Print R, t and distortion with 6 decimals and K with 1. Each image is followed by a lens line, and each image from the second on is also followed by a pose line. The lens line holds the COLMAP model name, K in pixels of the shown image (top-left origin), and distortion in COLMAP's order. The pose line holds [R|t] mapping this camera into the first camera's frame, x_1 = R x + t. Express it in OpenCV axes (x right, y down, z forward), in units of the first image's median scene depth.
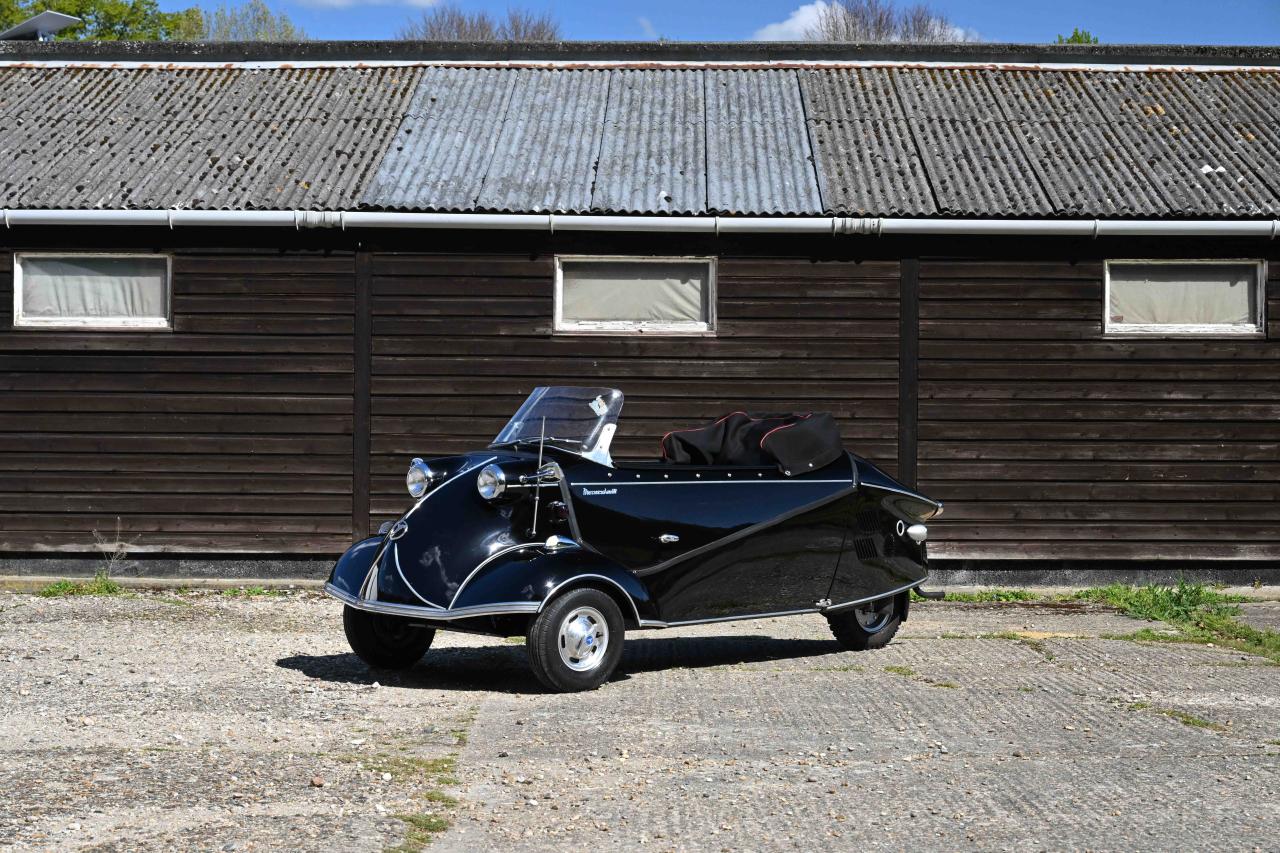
lens RADIAL K [[2614.9, 0, 634.5], [0, 2614.9, 444.9], [0, 0, 1]] dist [0.018604, -0.079438]
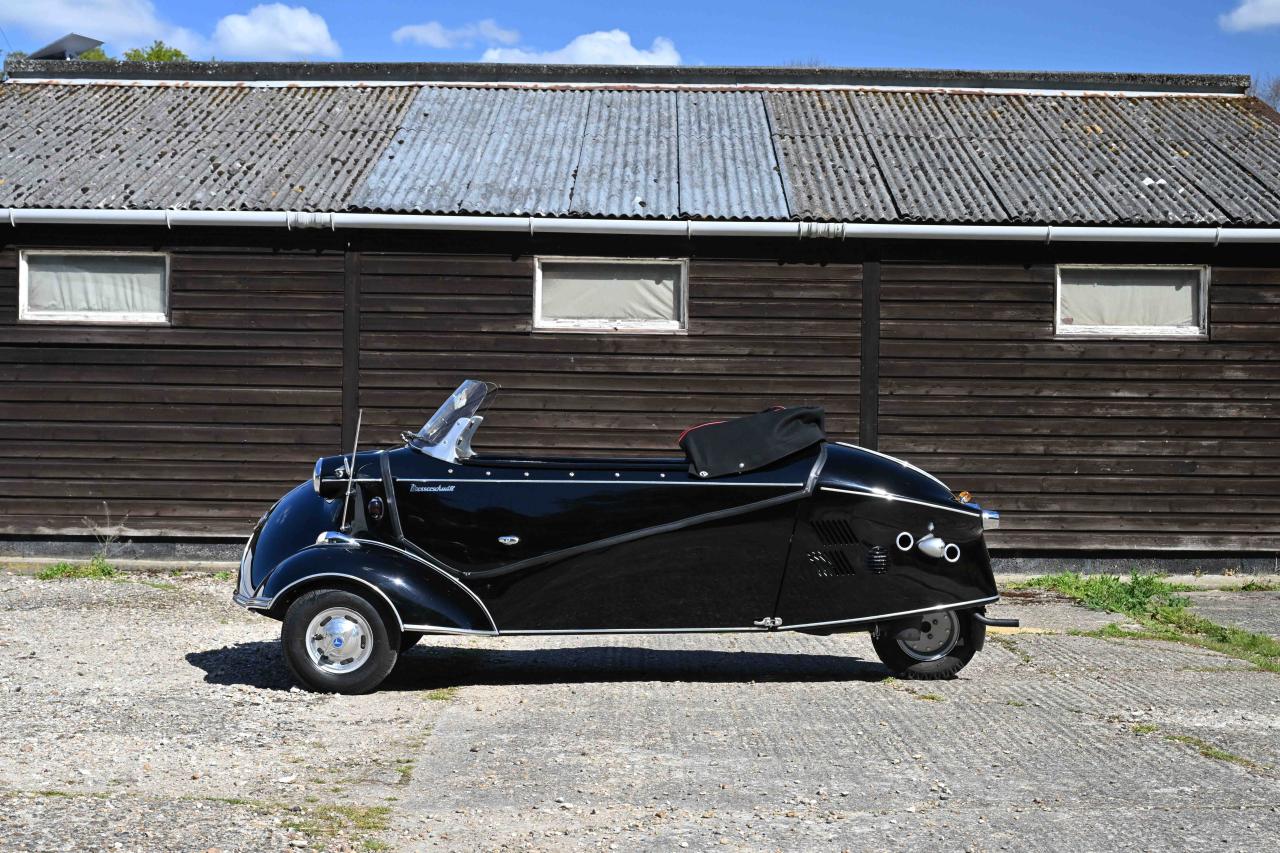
lens RADIAL K [[2113.6, 0, 634.4], [0, 2113.6, 428.4], [0, 0, 1]] dist [0.005784, 0.005142]
pose [[0.999933, 0.006941, 0.009238, 0.002268], [-0.006937, 0.999976, -0.000498, -0.002932], [-0.009242, 0.000434, 0.999957, 0.143758]]
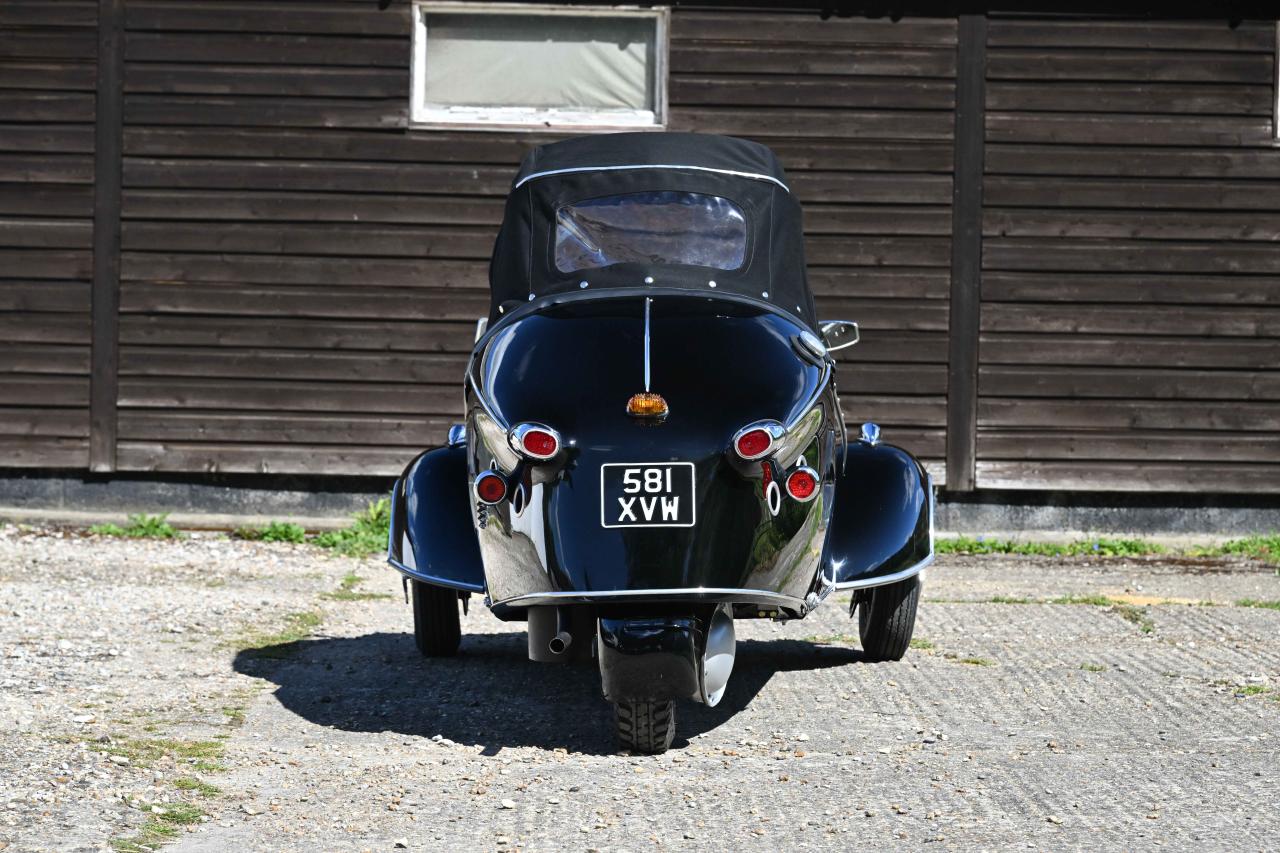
lens RADIAL K [[4449.3, 0, 613.8], [0, 4449.3, 451.9], [0, 0, 1]] dist [0.029793, -0.060564]
pose [[0.999892, 0.013198, 0.006454, 0.012106], [-0.013379, 0.999495, 0.028822, 0.004551], [-0.006070, -0.028905, 0.999564, -0.078758]]
